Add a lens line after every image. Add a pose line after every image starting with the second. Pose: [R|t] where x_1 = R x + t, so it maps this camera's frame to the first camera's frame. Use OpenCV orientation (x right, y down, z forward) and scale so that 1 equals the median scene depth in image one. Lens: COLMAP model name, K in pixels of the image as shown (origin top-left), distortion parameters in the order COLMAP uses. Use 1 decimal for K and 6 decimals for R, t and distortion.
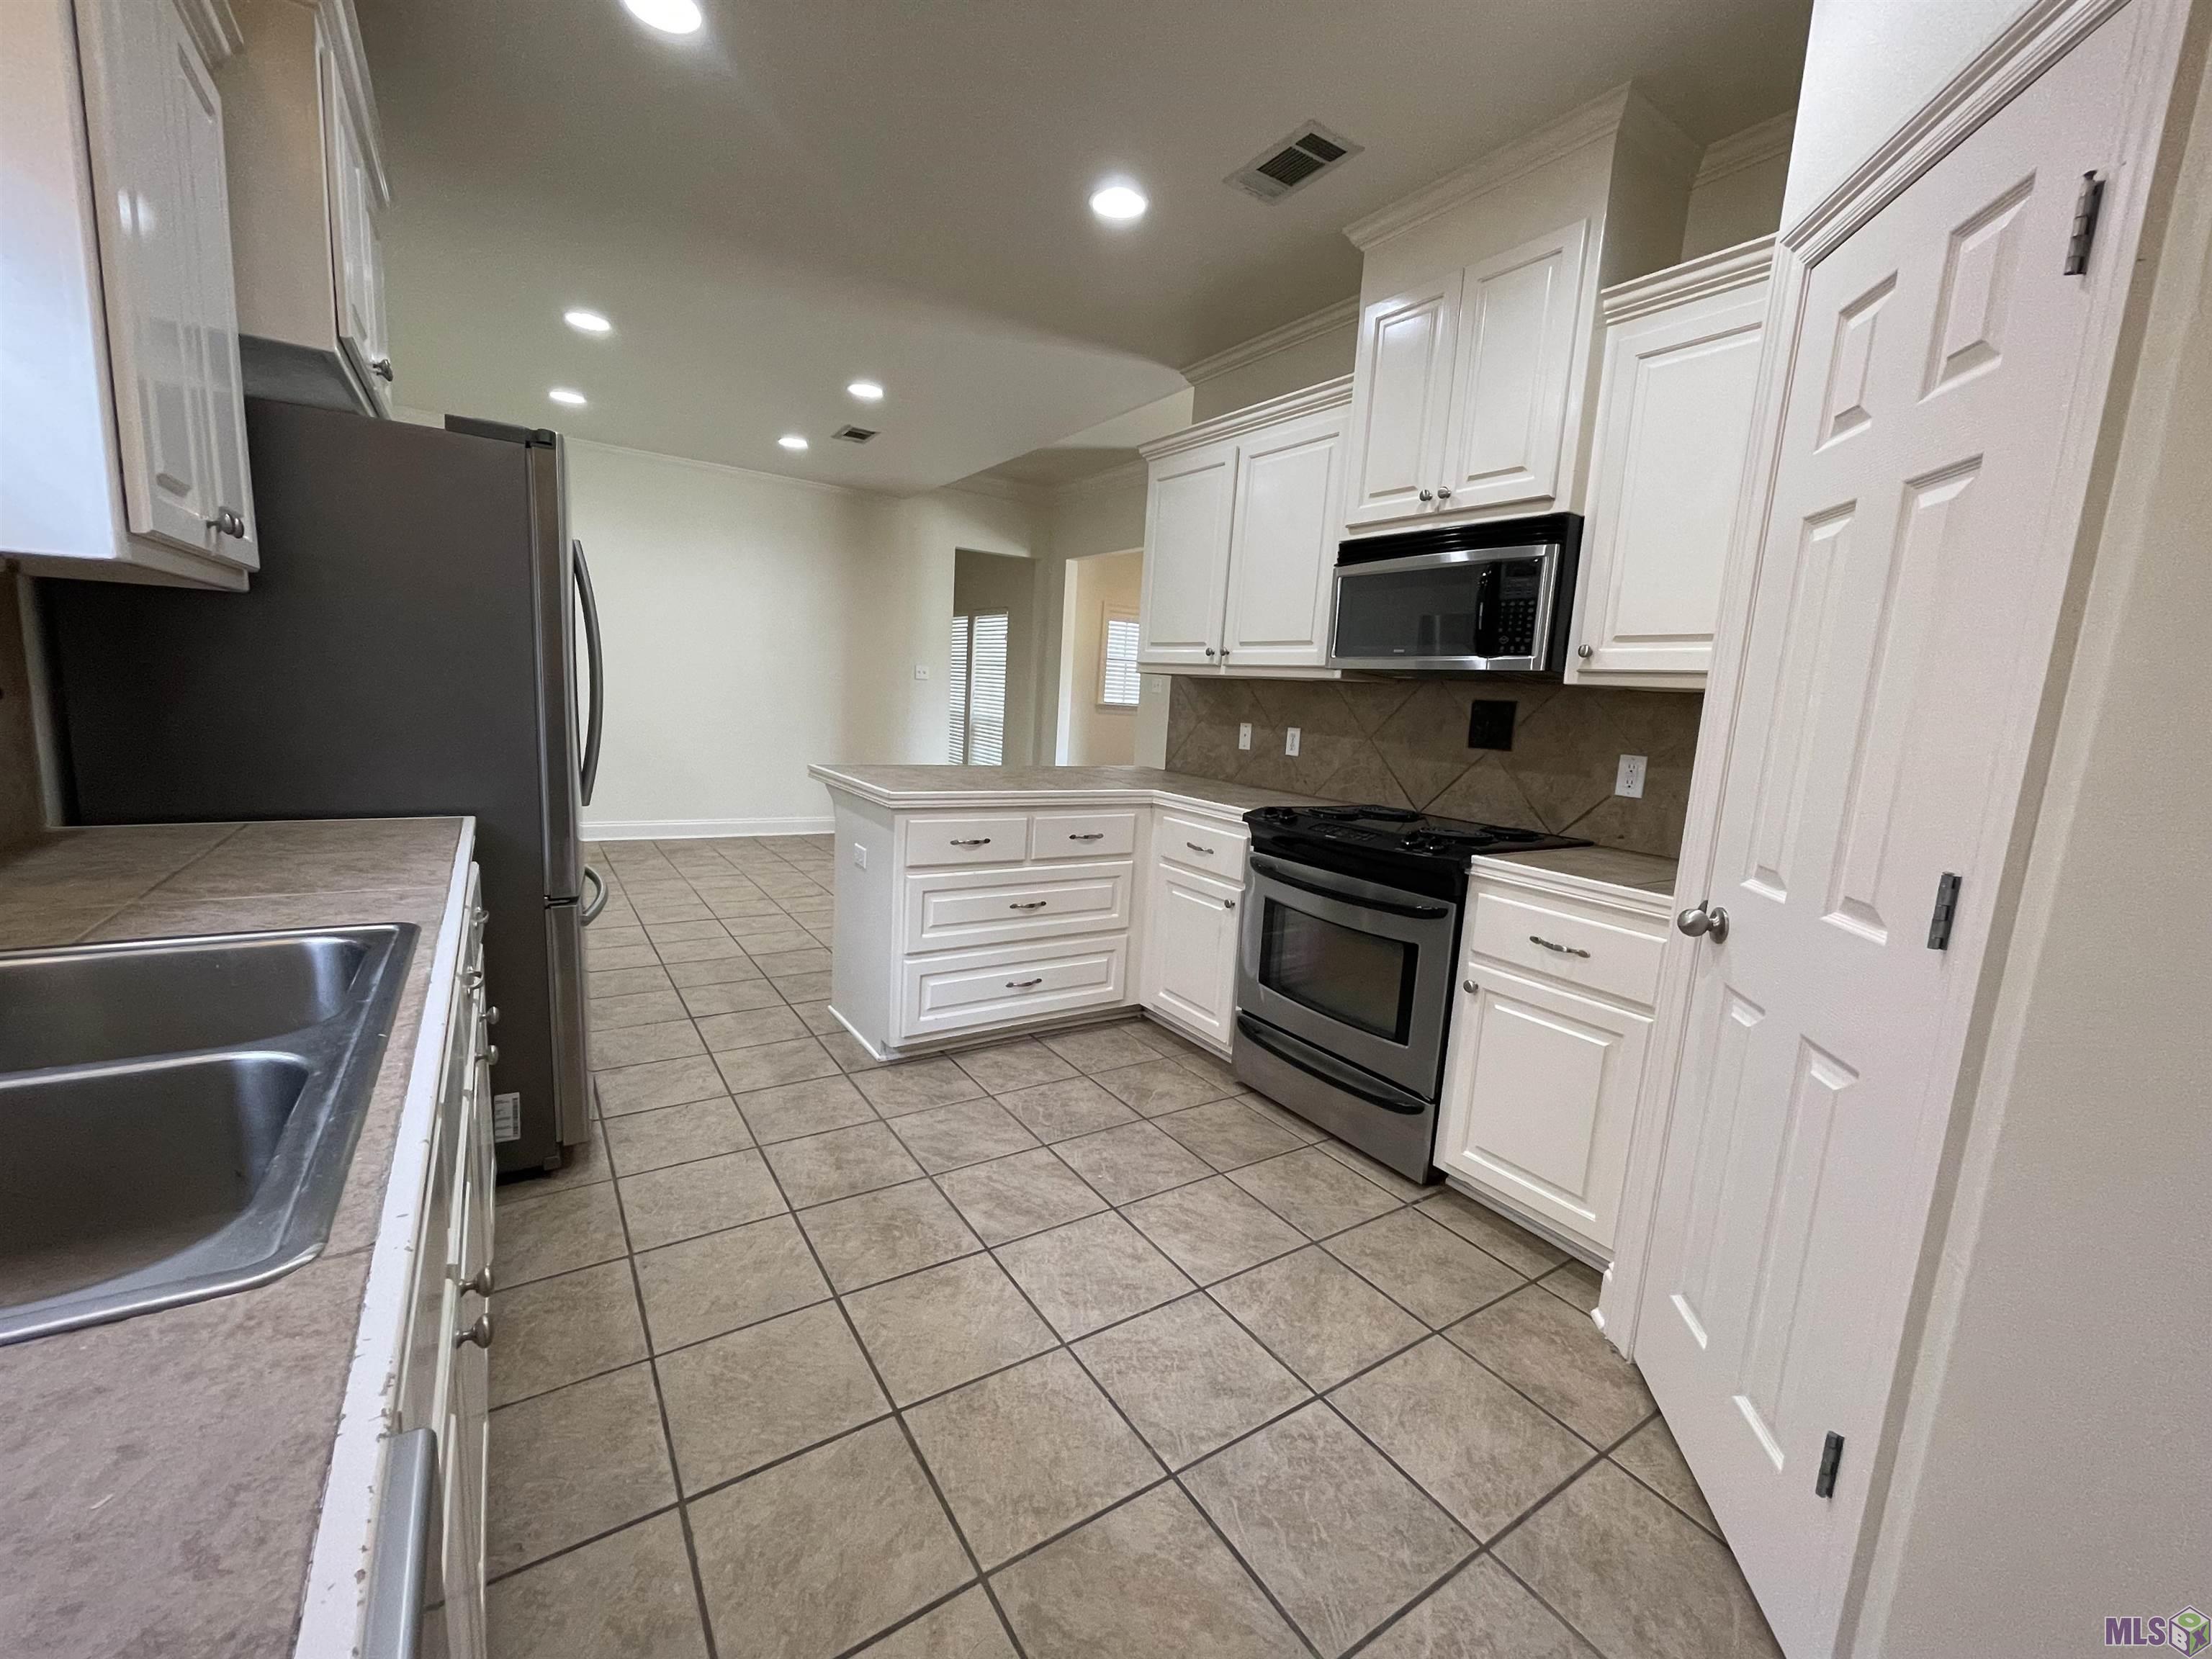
lens RADIAL K [[889.3, 0, 1099.3], [0, 889.3, 825.0], [0, 0, 1]] dist [-0.005565, 0.000889]
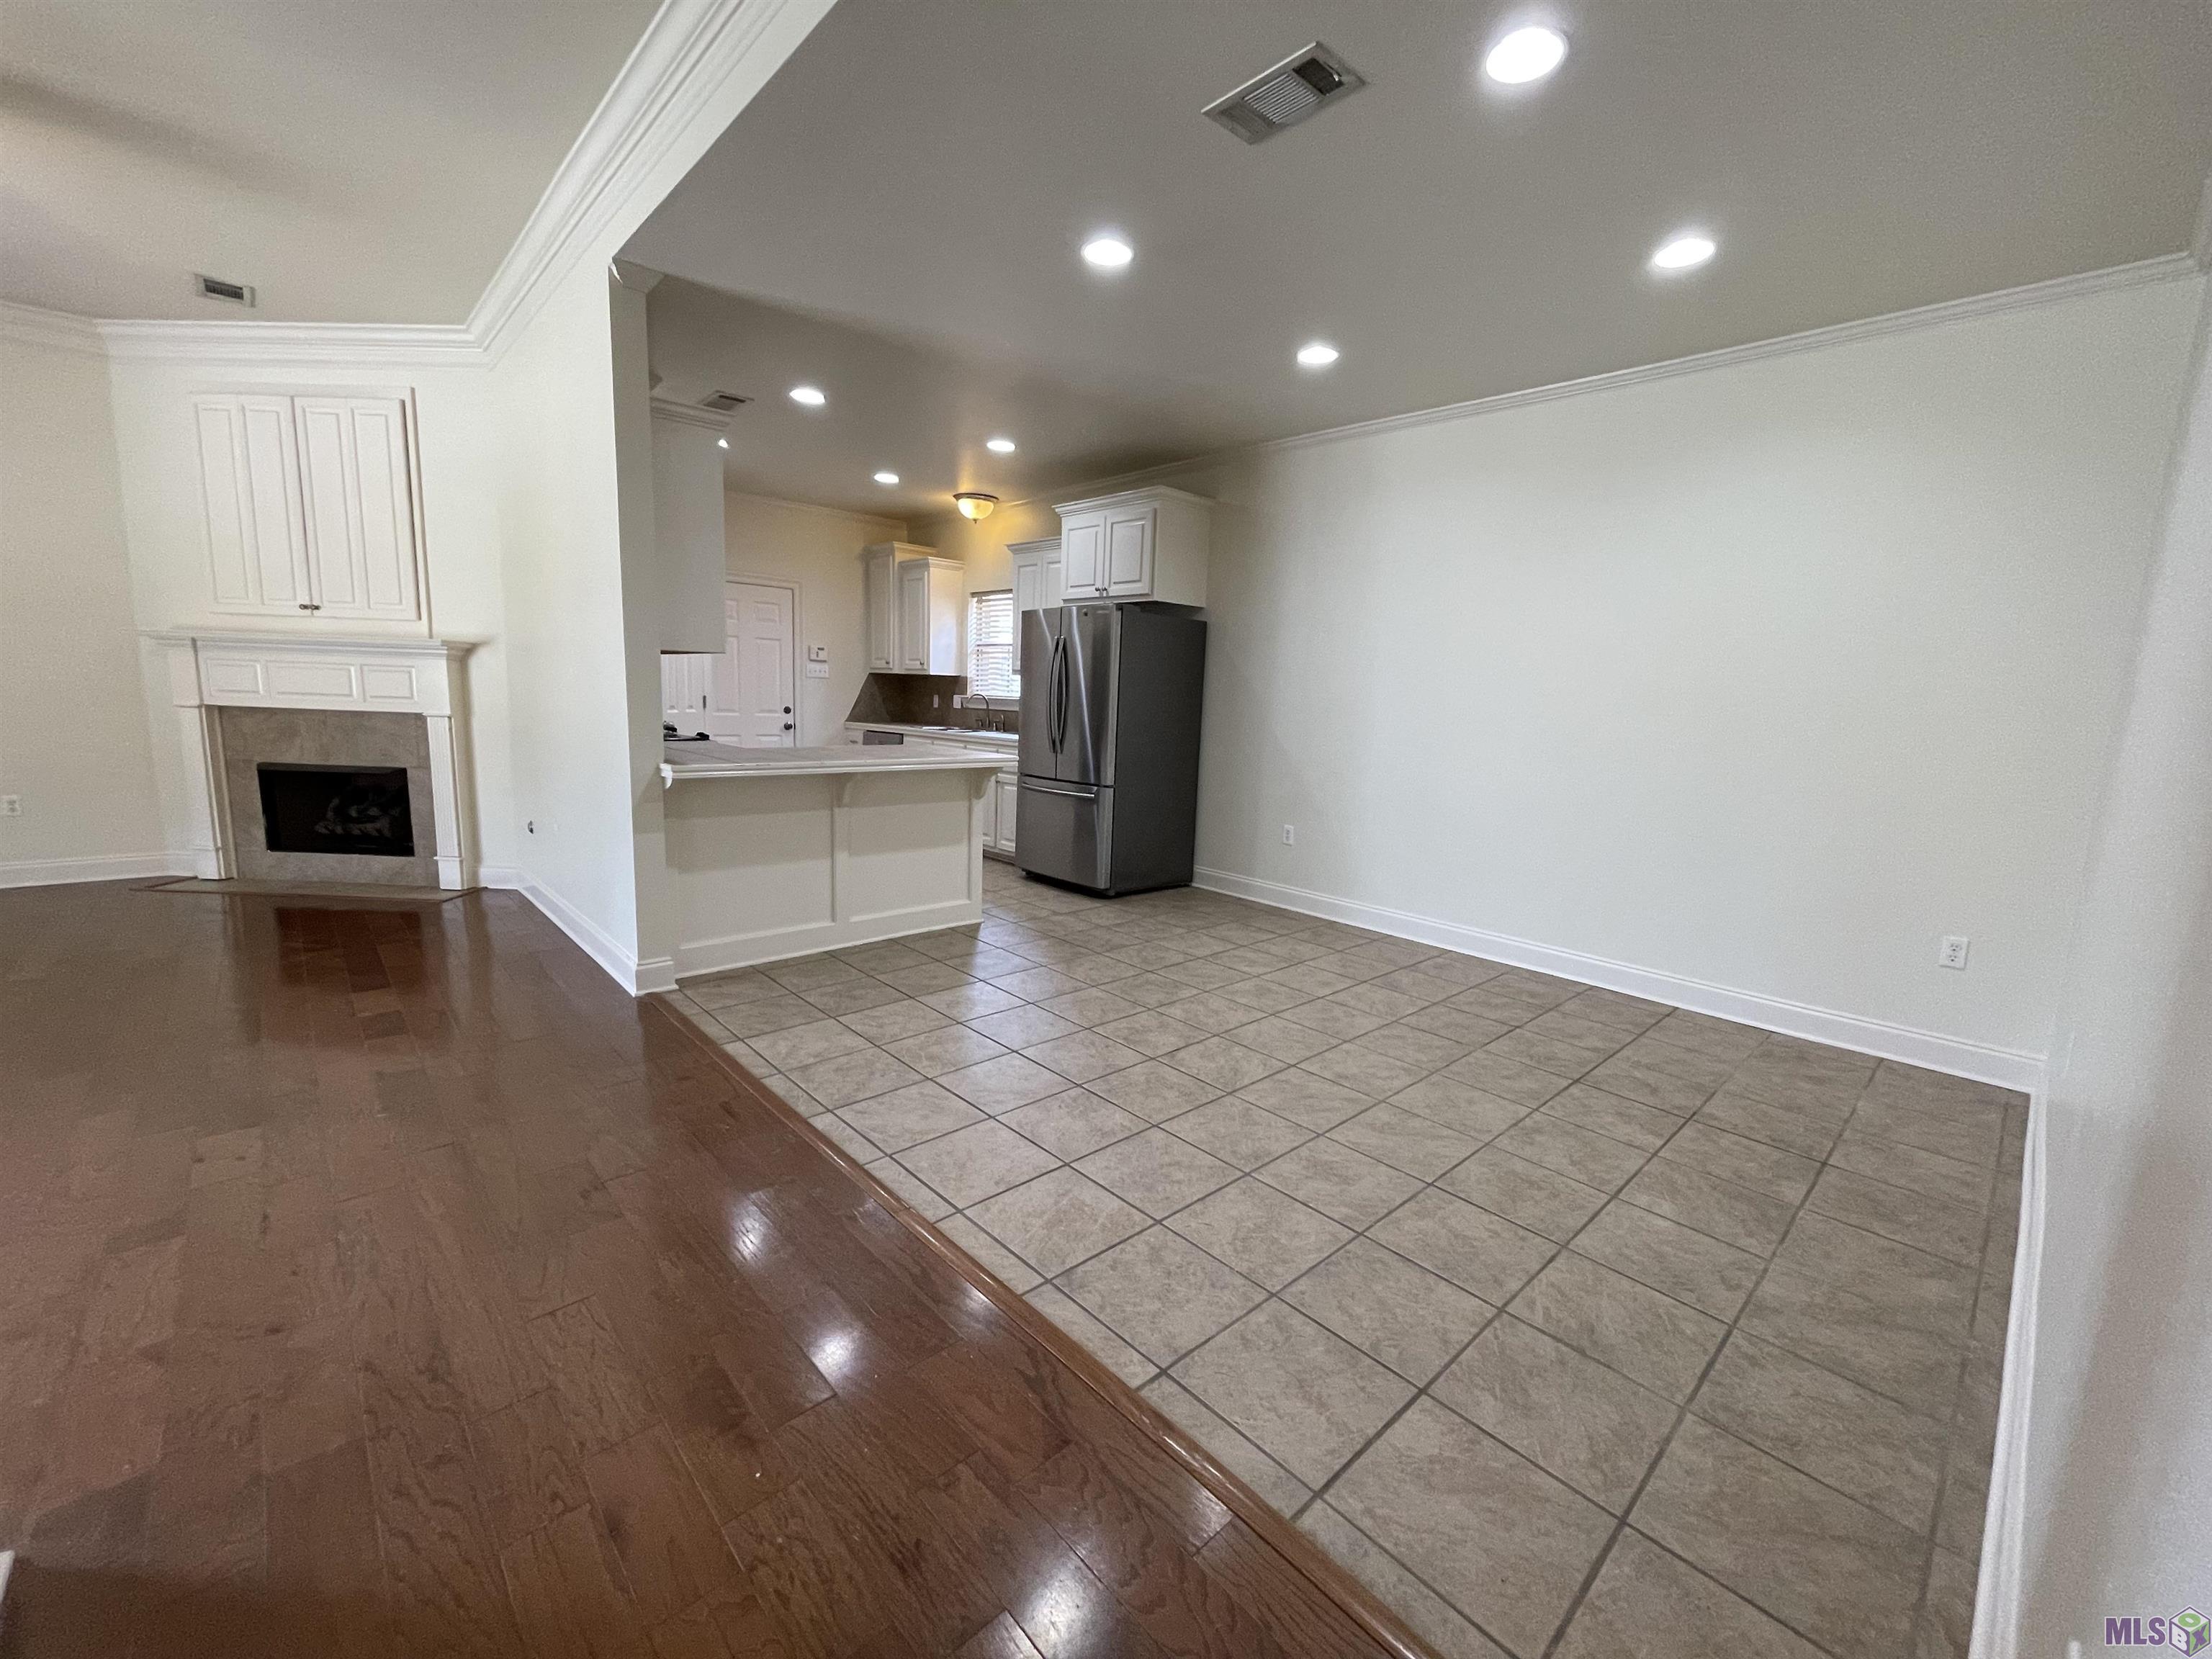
lens RADIAL K [[889.3, 0, 1108.9], [0, 889.3, 827.6], [0, 0, 1]] dist [-0.005565, 0.000889]
pose [[-0.980964, -0.070254, -0.181036, -0.219004], [-0.120828, 0.950640, 0.285805, -0.341791], [0.152022, 0.302238, -0.941032, 2.173047]]
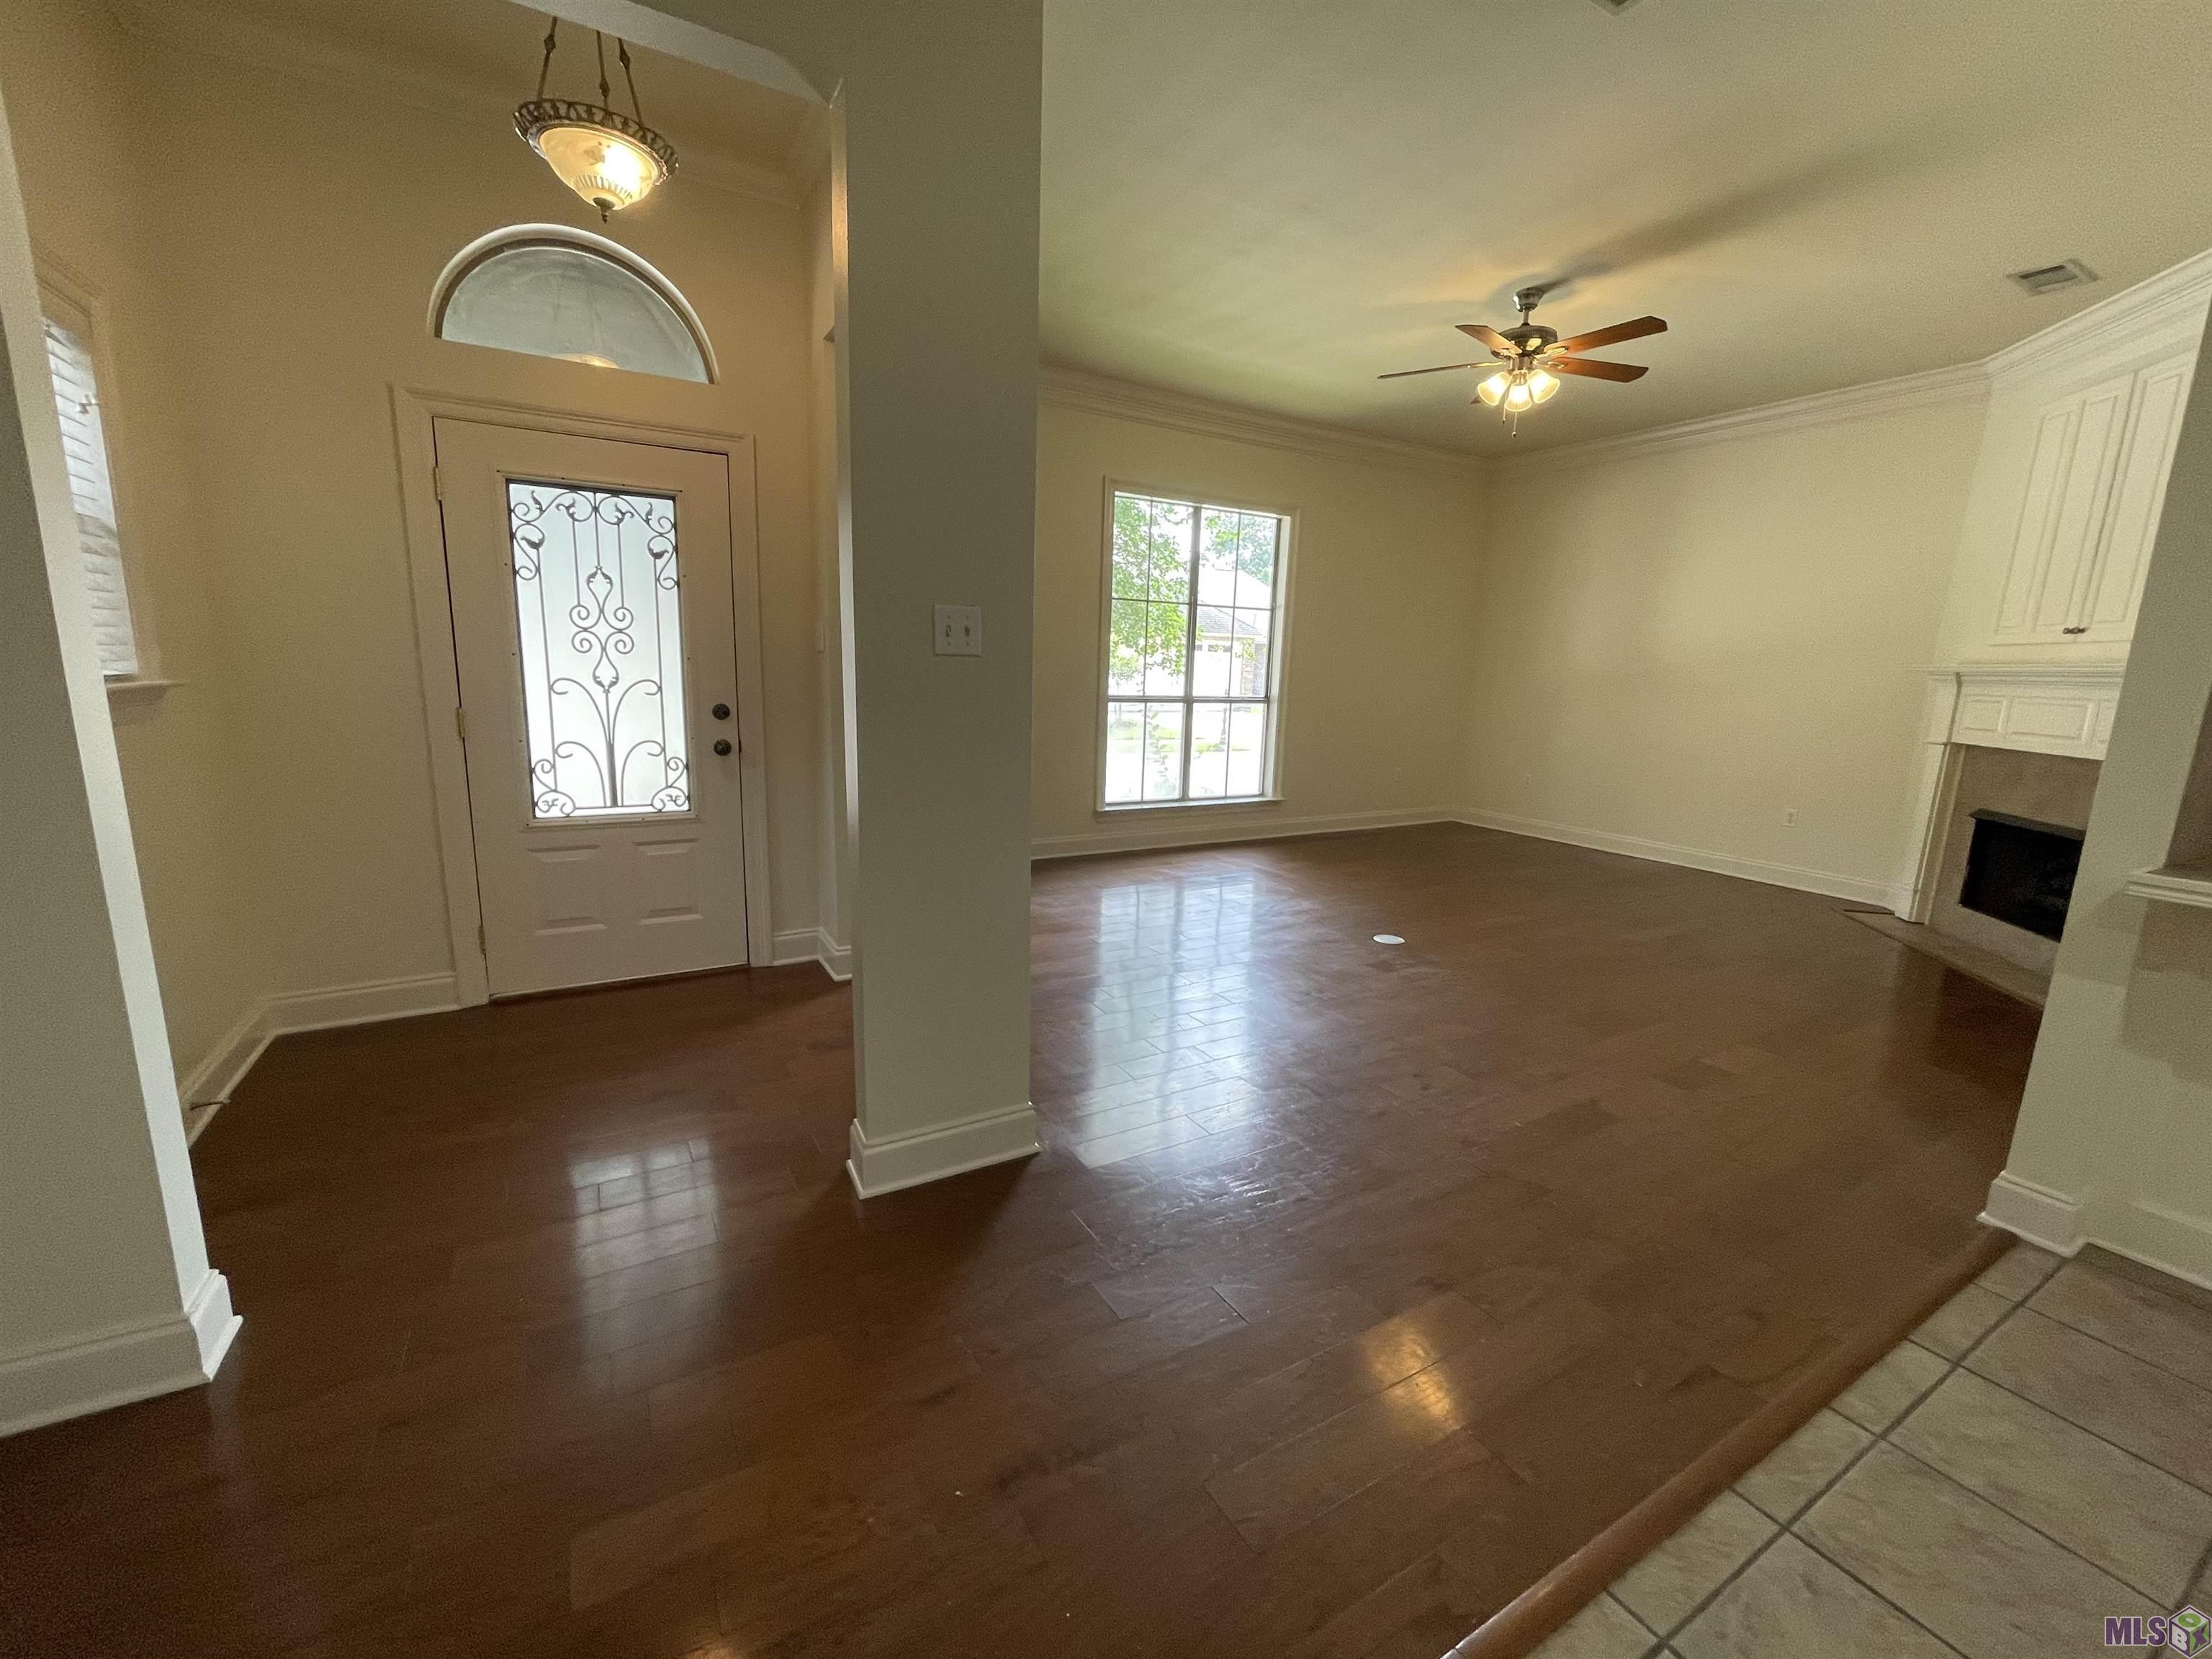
lens RADIAL K [[889.3, 0, 1108.3], [0, 889.3, 830.2], [0, 0, 1]] dist [-0.005565, 0.000889]
pose [[0.060017, -0.241326, 0.968586, -0.456408], [0.123930, 0.964630, 0.232661, -0.294582], [-0.990474, 0.106073, 0.087801, 1.738536]]
